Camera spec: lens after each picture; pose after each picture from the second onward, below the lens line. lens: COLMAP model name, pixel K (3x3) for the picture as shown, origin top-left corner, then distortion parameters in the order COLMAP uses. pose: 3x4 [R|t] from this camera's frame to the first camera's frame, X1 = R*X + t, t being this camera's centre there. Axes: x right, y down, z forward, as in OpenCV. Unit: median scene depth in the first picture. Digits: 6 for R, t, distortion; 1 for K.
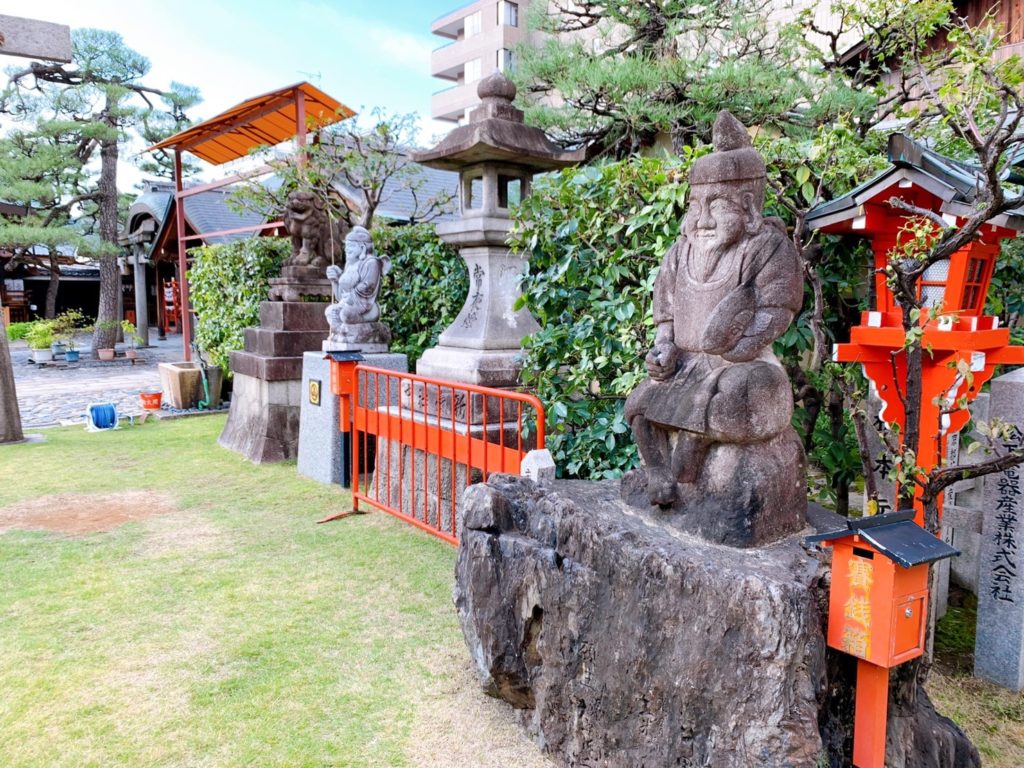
lens RADIAL K [[783.1, 0, 516.7], [0, 783.1, 378.7], [0, 0, 1]] dist [0.057310, -0.094772]
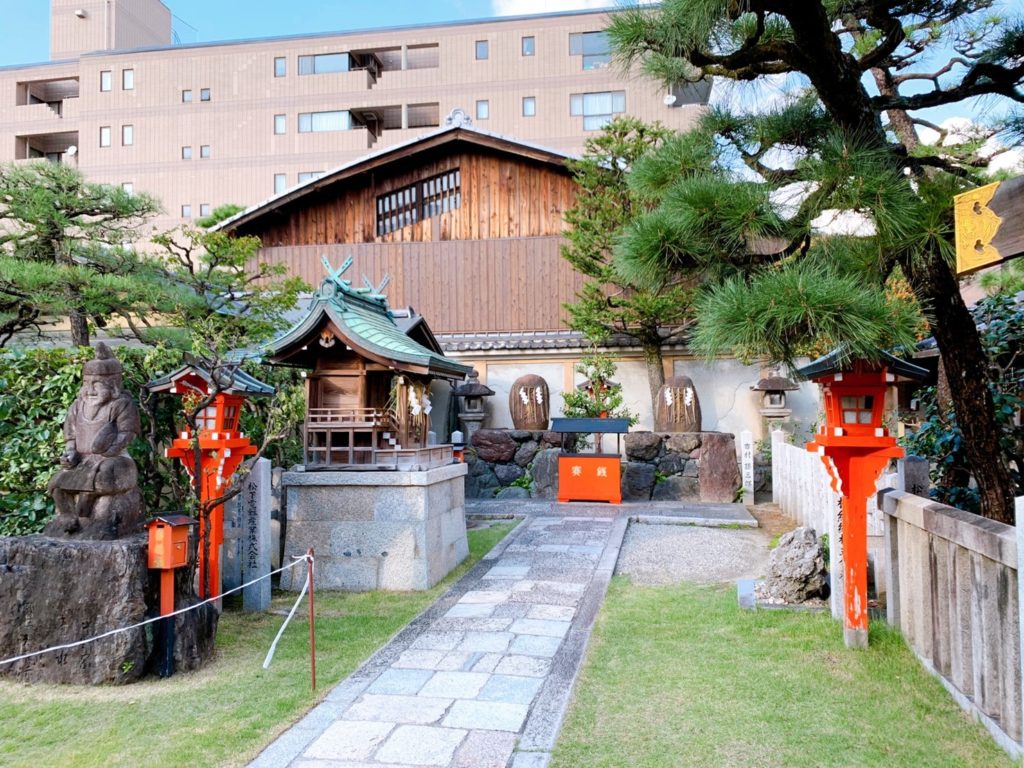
lens RADIAL K [[740.6, 0, 477.9], [0, 740.6, 382.5], [0, 0, 1]] dist [0.008133, 0.005214]
pose [[0.765367, 0.015450, 0.643408, -0.237768], [0.081413, 0.989357, -0.120603, 0.095793], [-0.638424, 0.144687, 0.755964, -1.115535]]
